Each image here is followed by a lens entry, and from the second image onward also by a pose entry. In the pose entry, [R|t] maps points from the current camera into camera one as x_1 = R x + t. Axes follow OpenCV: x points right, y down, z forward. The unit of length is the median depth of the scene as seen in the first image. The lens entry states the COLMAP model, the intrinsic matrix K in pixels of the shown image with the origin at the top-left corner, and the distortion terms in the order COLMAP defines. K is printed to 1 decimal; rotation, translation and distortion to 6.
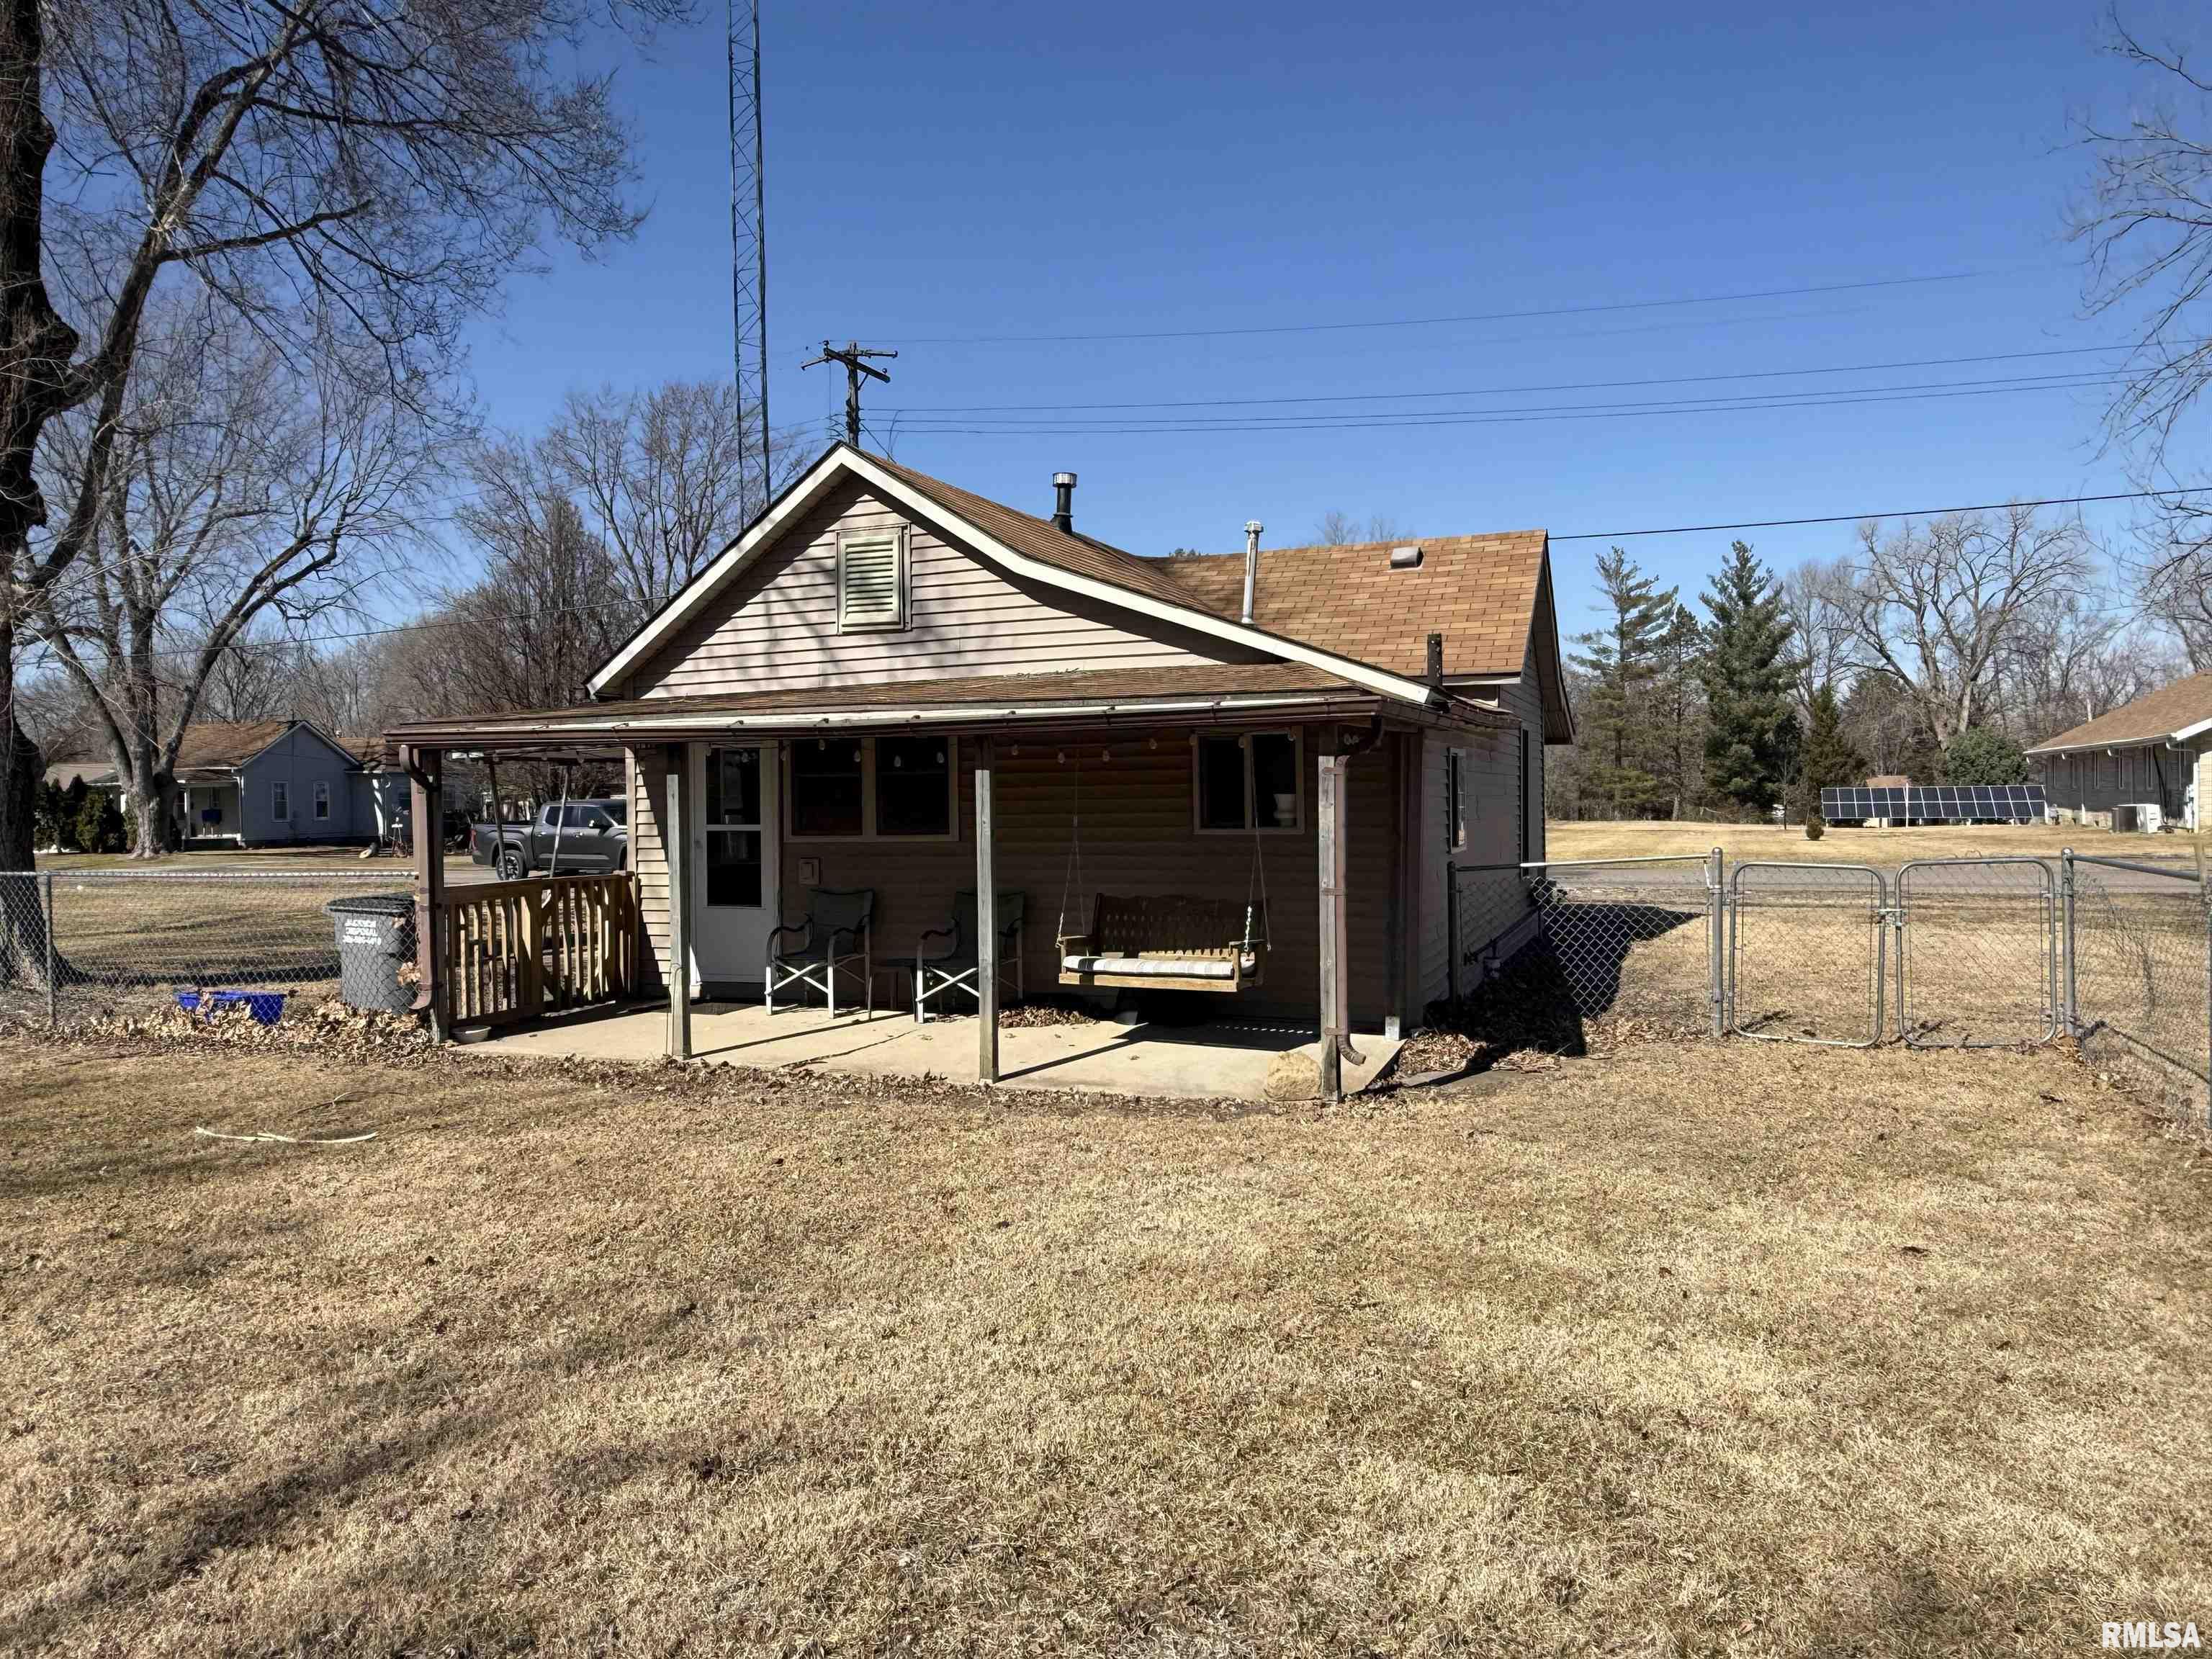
lens RADIAL K [[1521.9, 0, 1094.1], [0, 1521.9, 836.3], [0, 0, 1]] dist [-0.002719, 0.007390]
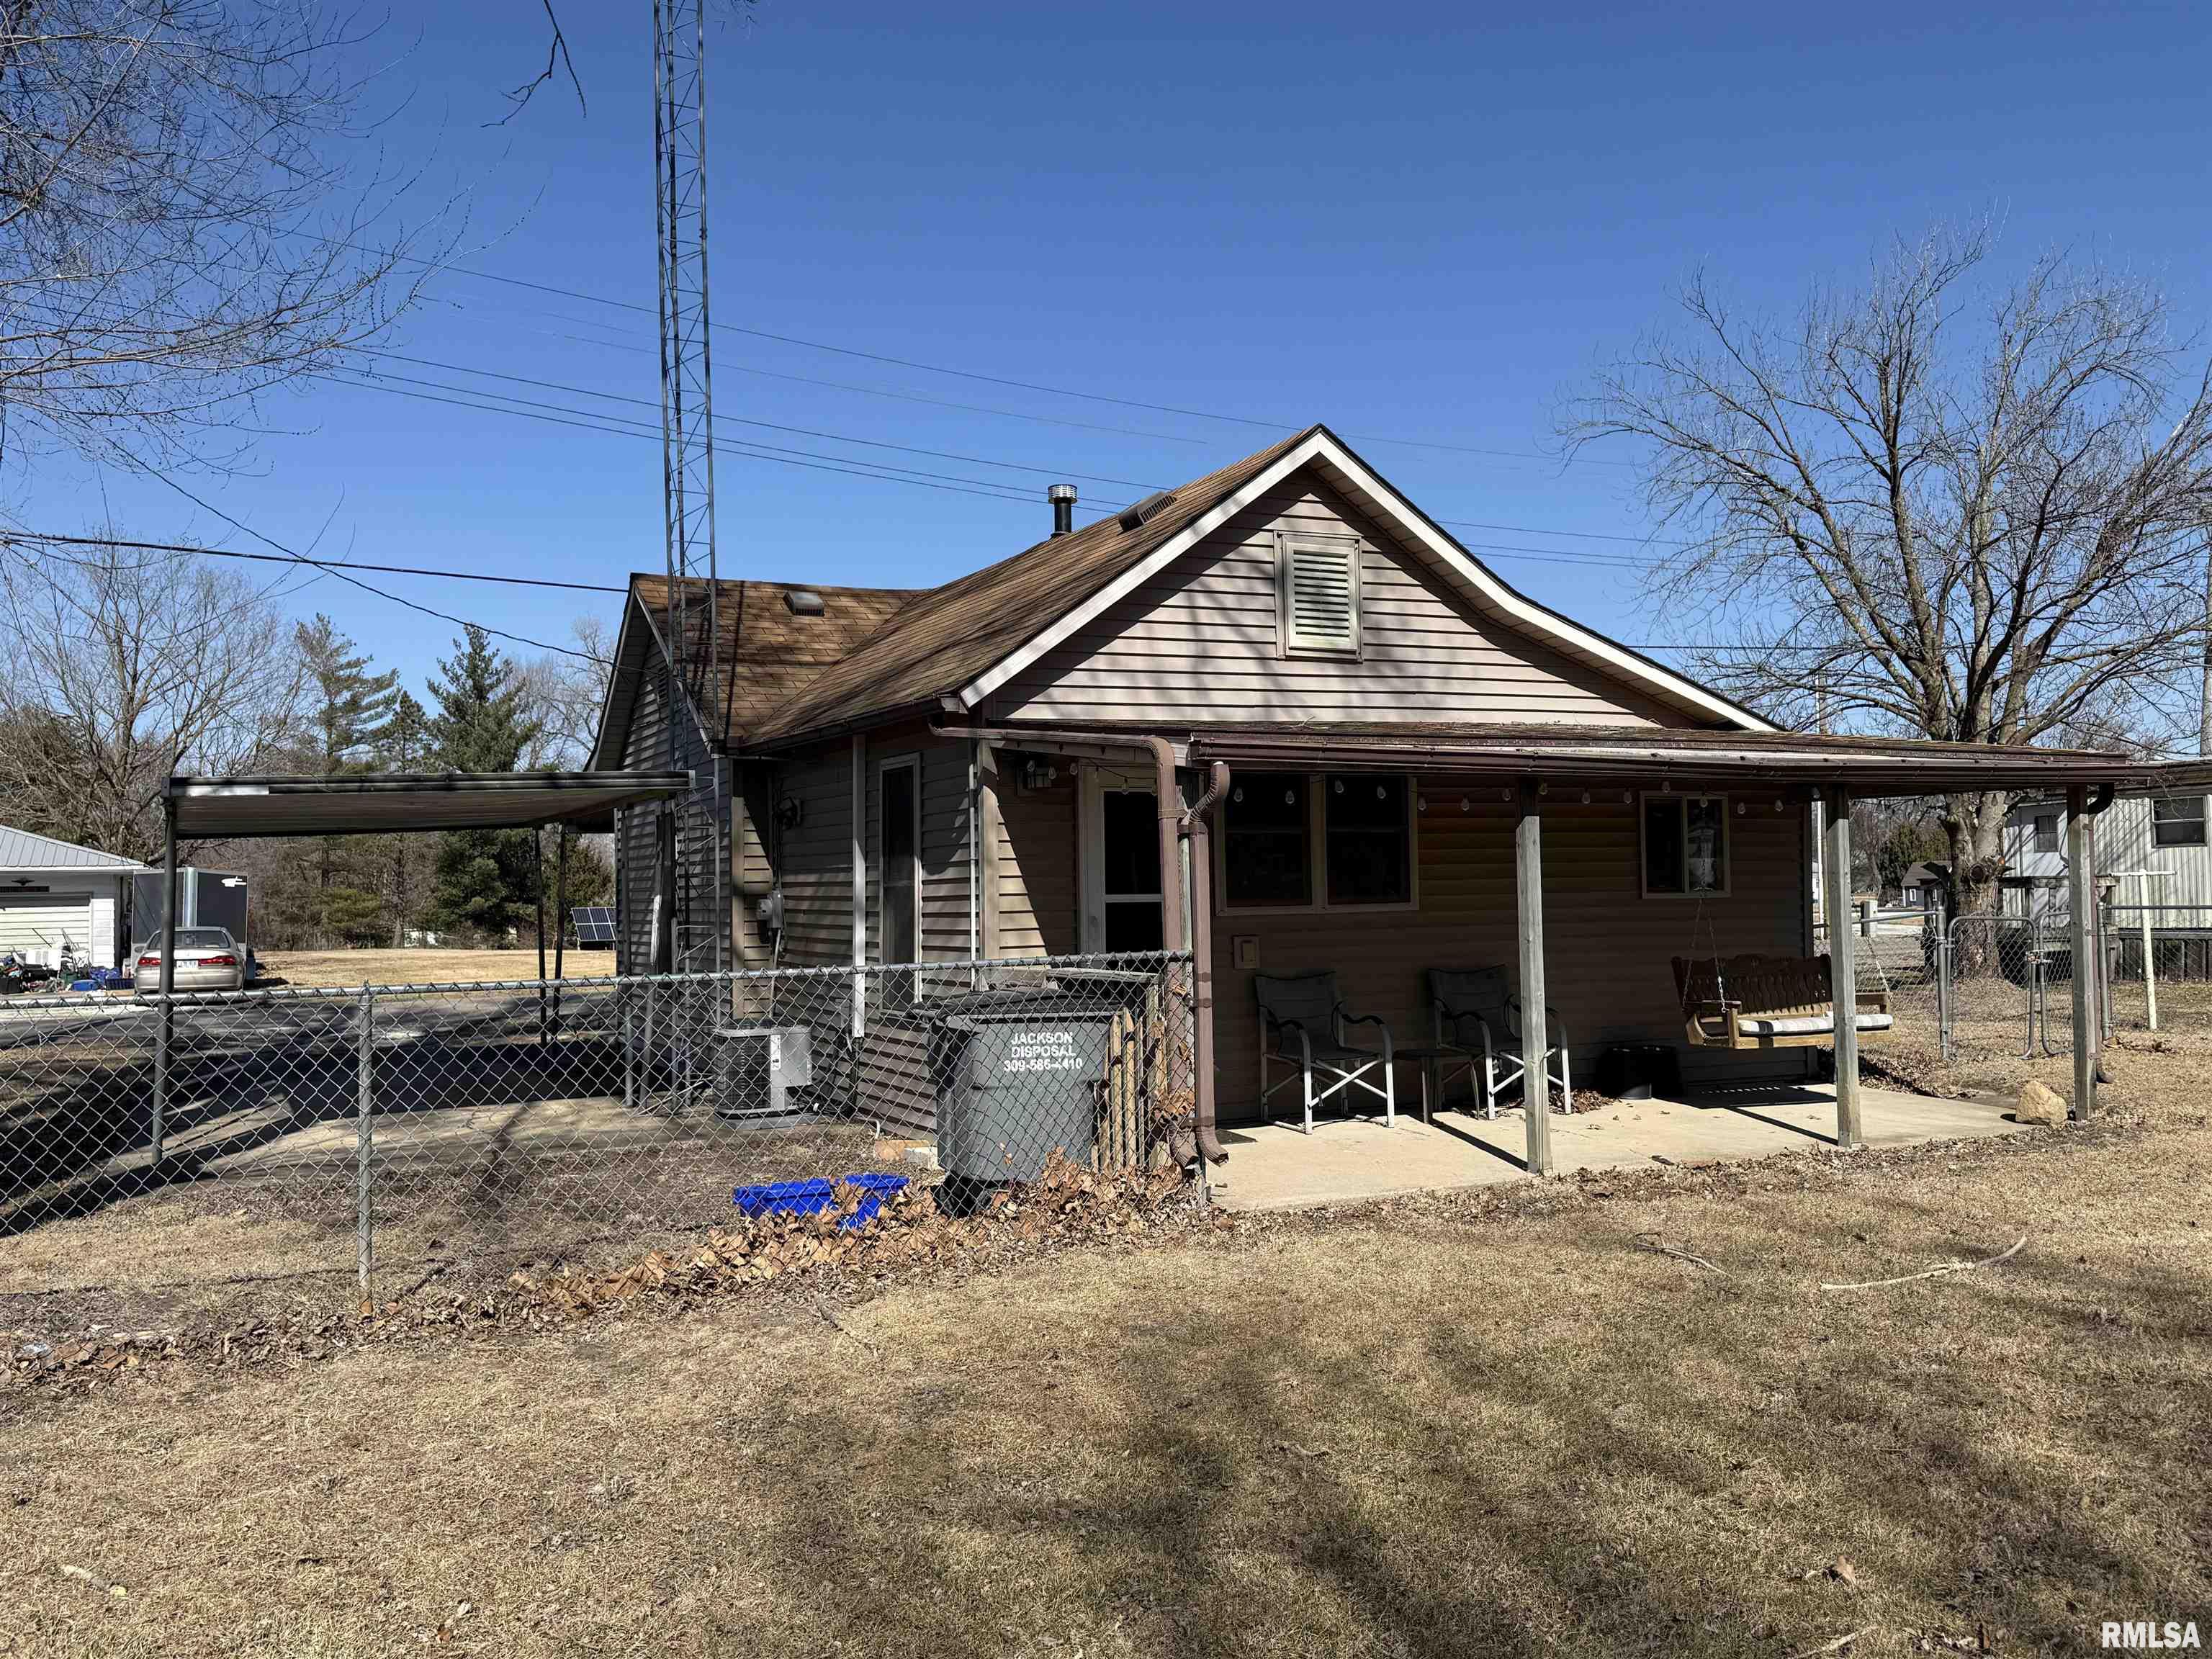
lens RADIAL K [[1786.7, 0, 1109.0], [0, 1786.7, 832.2], [0, 0, 1]] dist [0.100204, -0.006728]
pose [[0.670203, 0.027373, 0.741672, -0.926452], [0.030548, 0.997455, -0.064417, 0.018508], [-0.741548, 0.065829, 0.667662, 0.433526]]
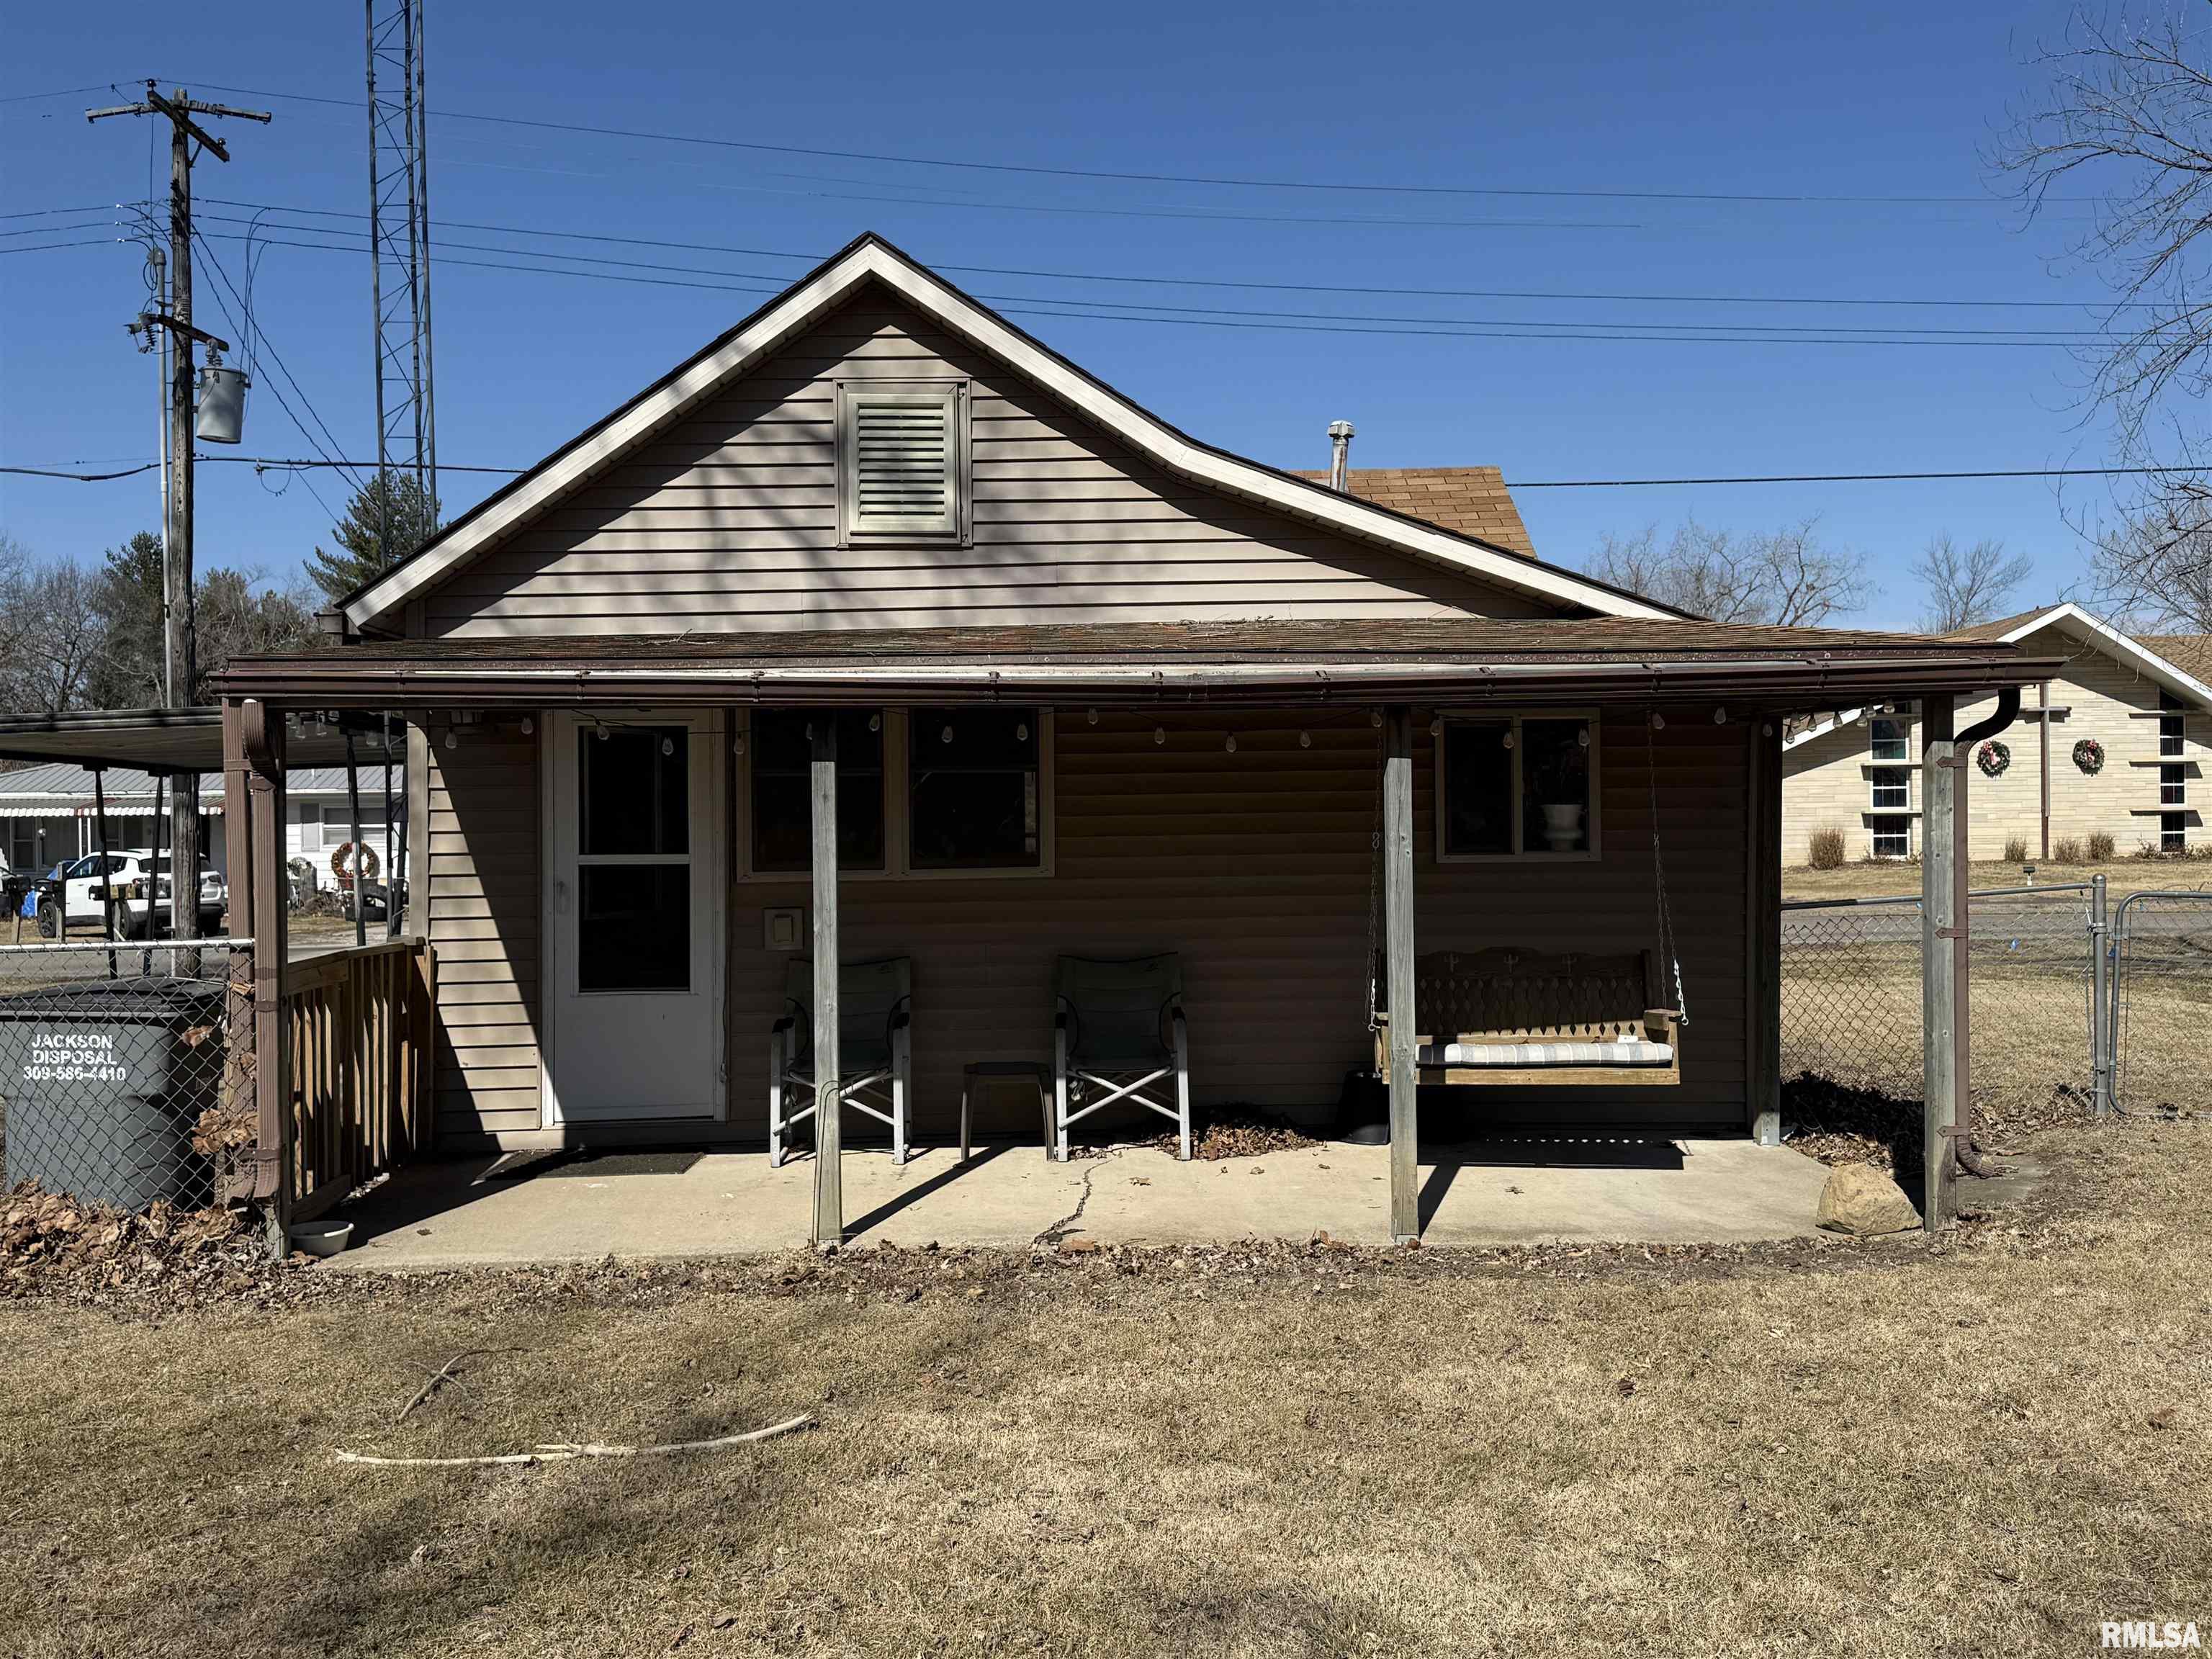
lens RADIAL K [[2089.8, 0, 1113.1], [0, 2089.8, 839.8], [0, 0, 1]] dist [0.061522, 0.000000]
pose [[0.914218, -0.000268, 0.405222, -0.410280], [0.010722, 0.999666, -0.023527, 0.008266], [-0.405081, 0.025853, 0.913915, 0.174705]]
